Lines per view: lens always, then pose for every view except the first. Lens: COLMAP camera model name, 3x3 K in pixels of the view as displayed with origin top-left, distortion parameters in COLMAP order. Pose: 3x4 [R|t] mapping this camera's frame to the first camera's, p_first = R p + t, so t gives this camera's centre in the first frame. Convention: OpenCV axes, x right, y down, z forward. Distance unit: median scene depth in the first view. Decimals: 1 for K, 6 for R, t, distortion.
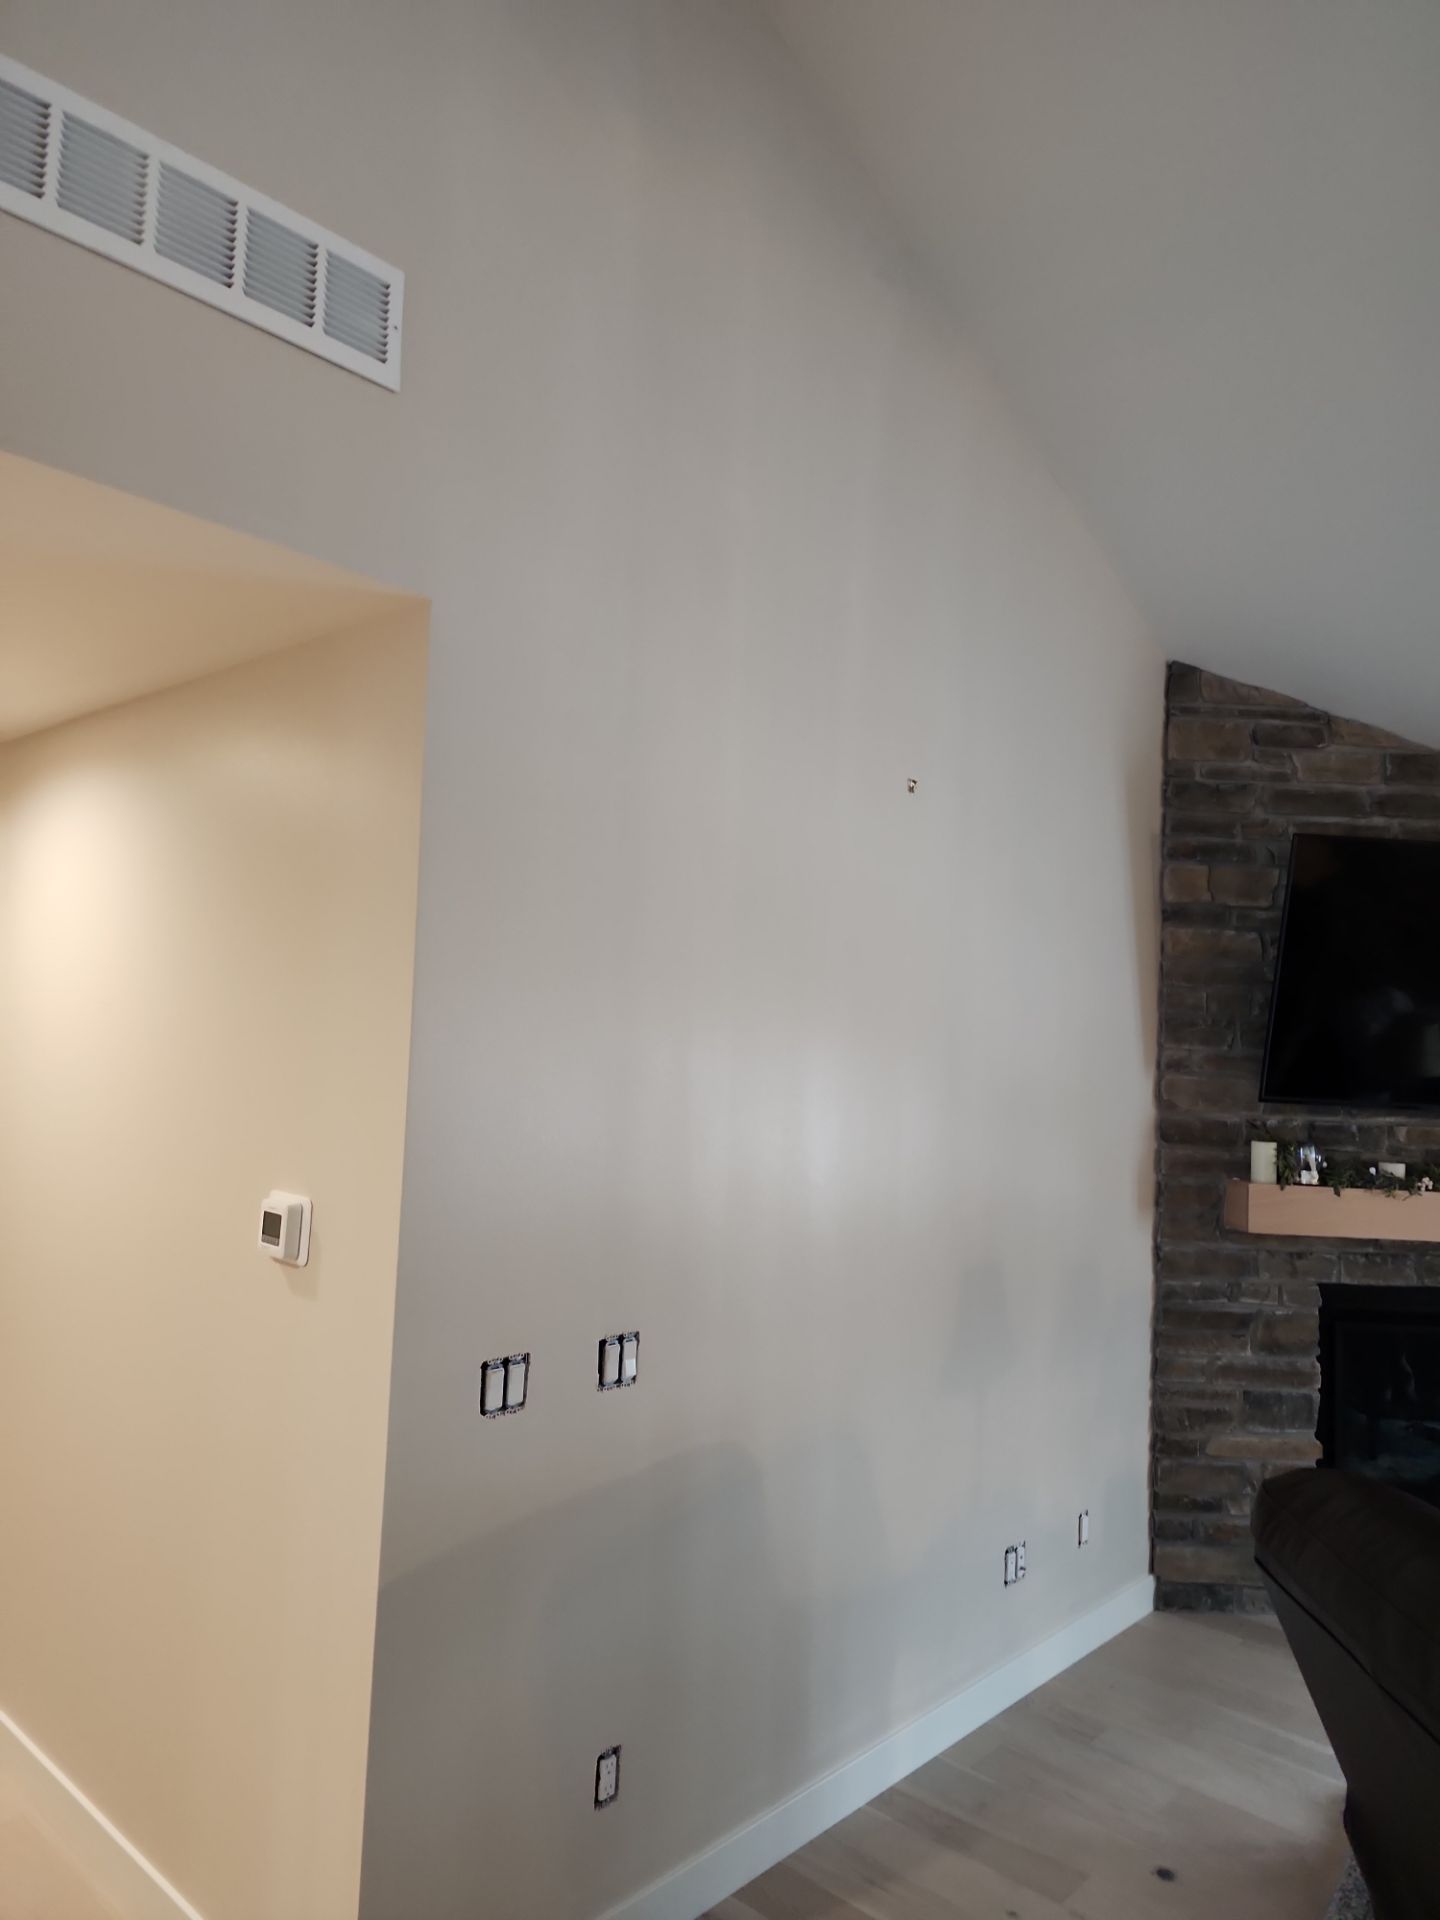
lens RADIAL K [[1273.3, 0, 713.4], [0, 1273.3, 955.2], [0, 0, 1]] dist [0.082385, -0.068104]
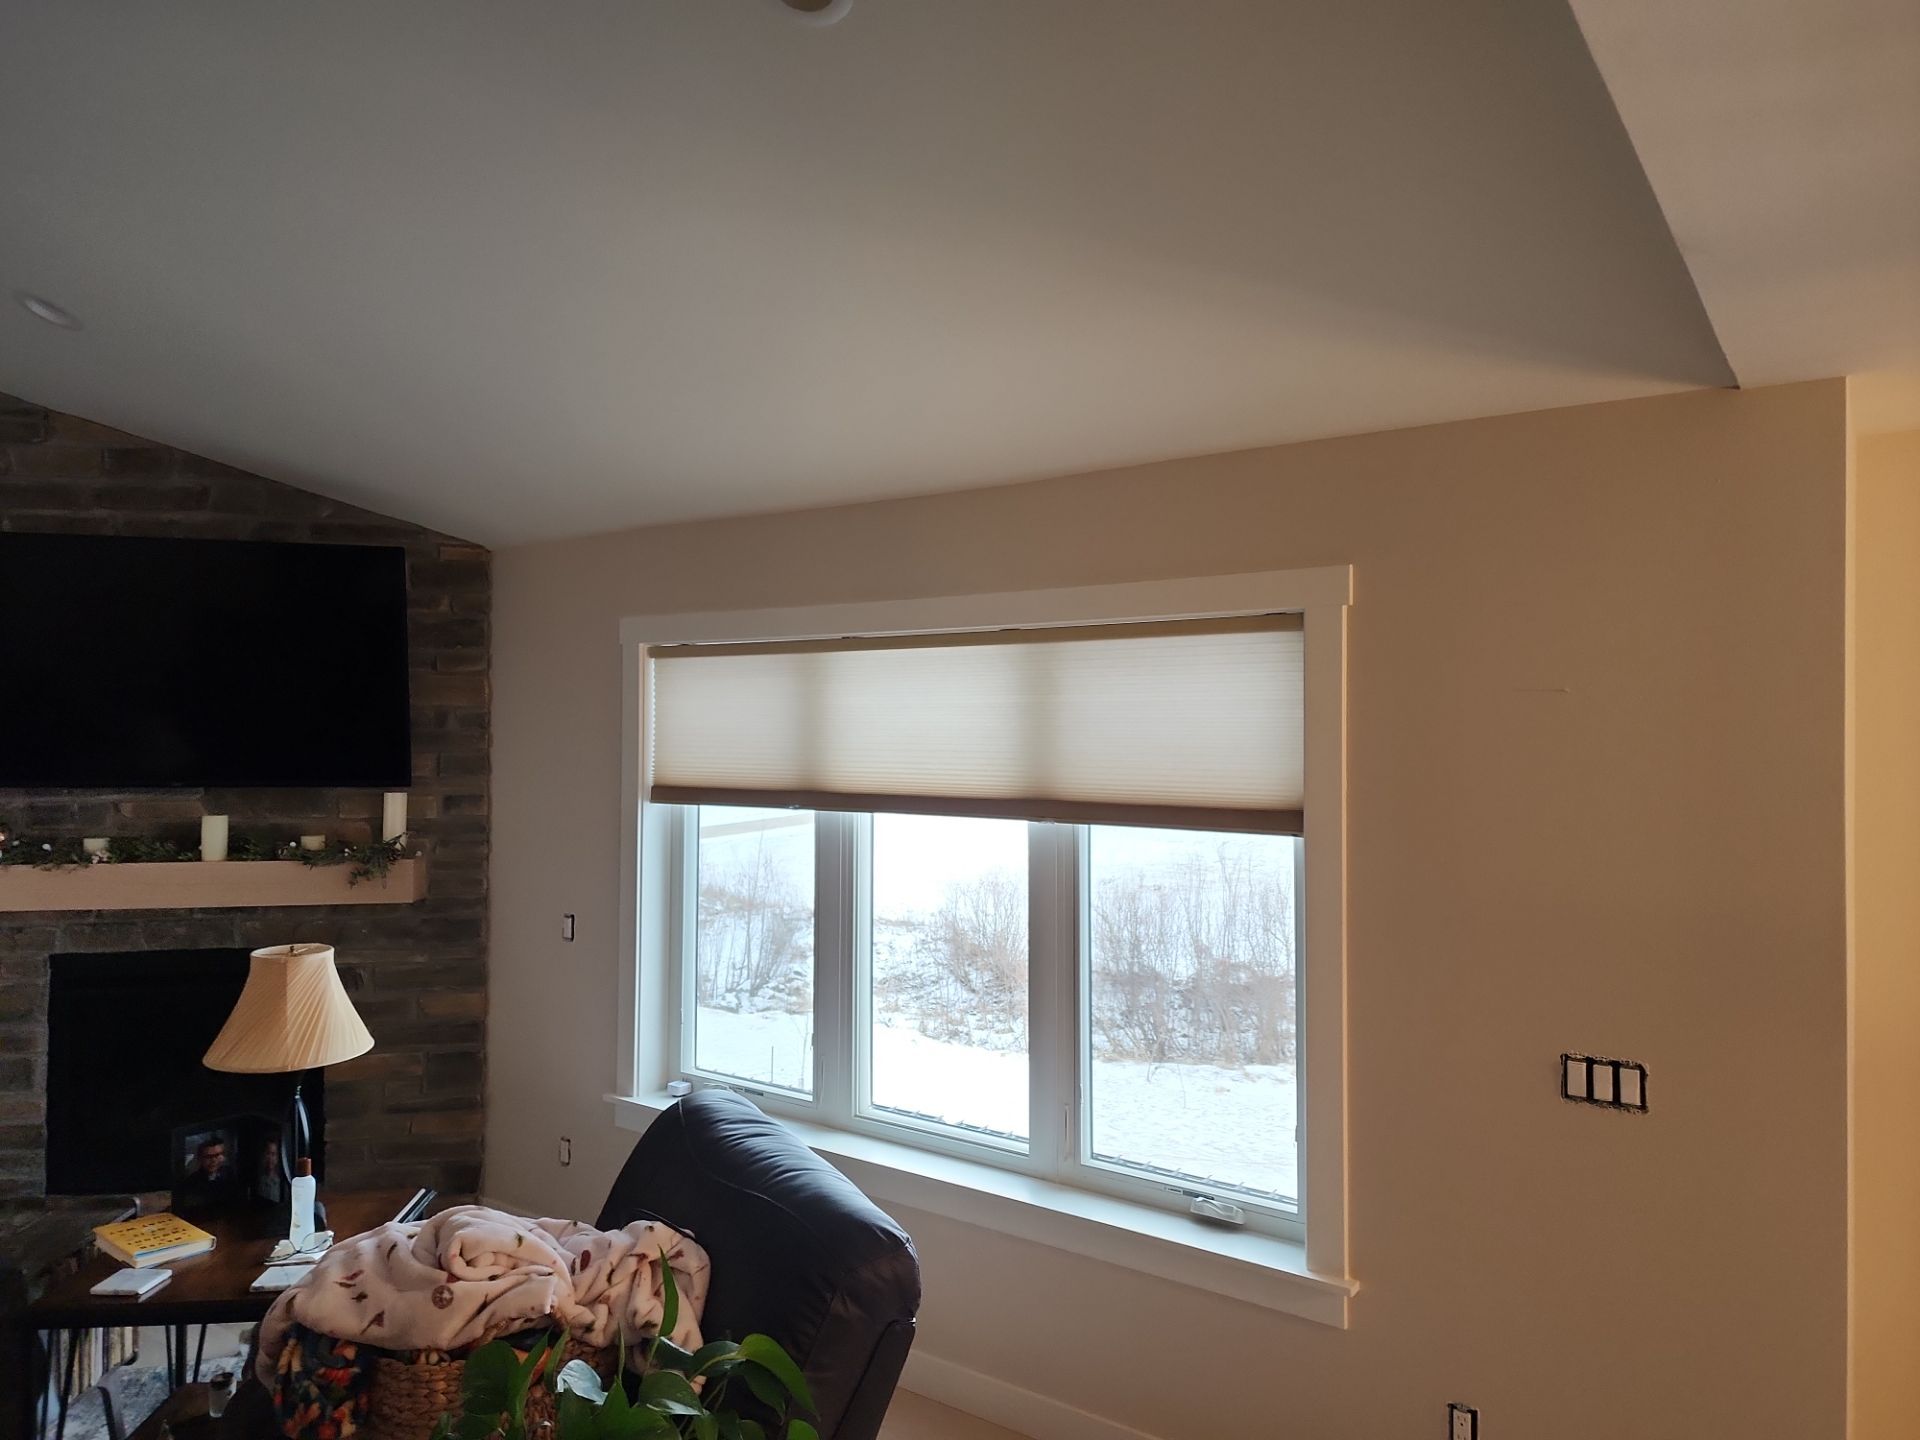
lens RADIAL K [[1273.3, 0, 967.2], [0, 1273.3, 720.4], [0, 0, 1]] dist [0.082385, -0.068104]
pose [[0.991476, -0.036933, 0.124947, 1.079151], [0.030431, 0.998101, 0.053552, 0.028295], [-0.126688, -0.049294, 0.990717, -0.138122]]
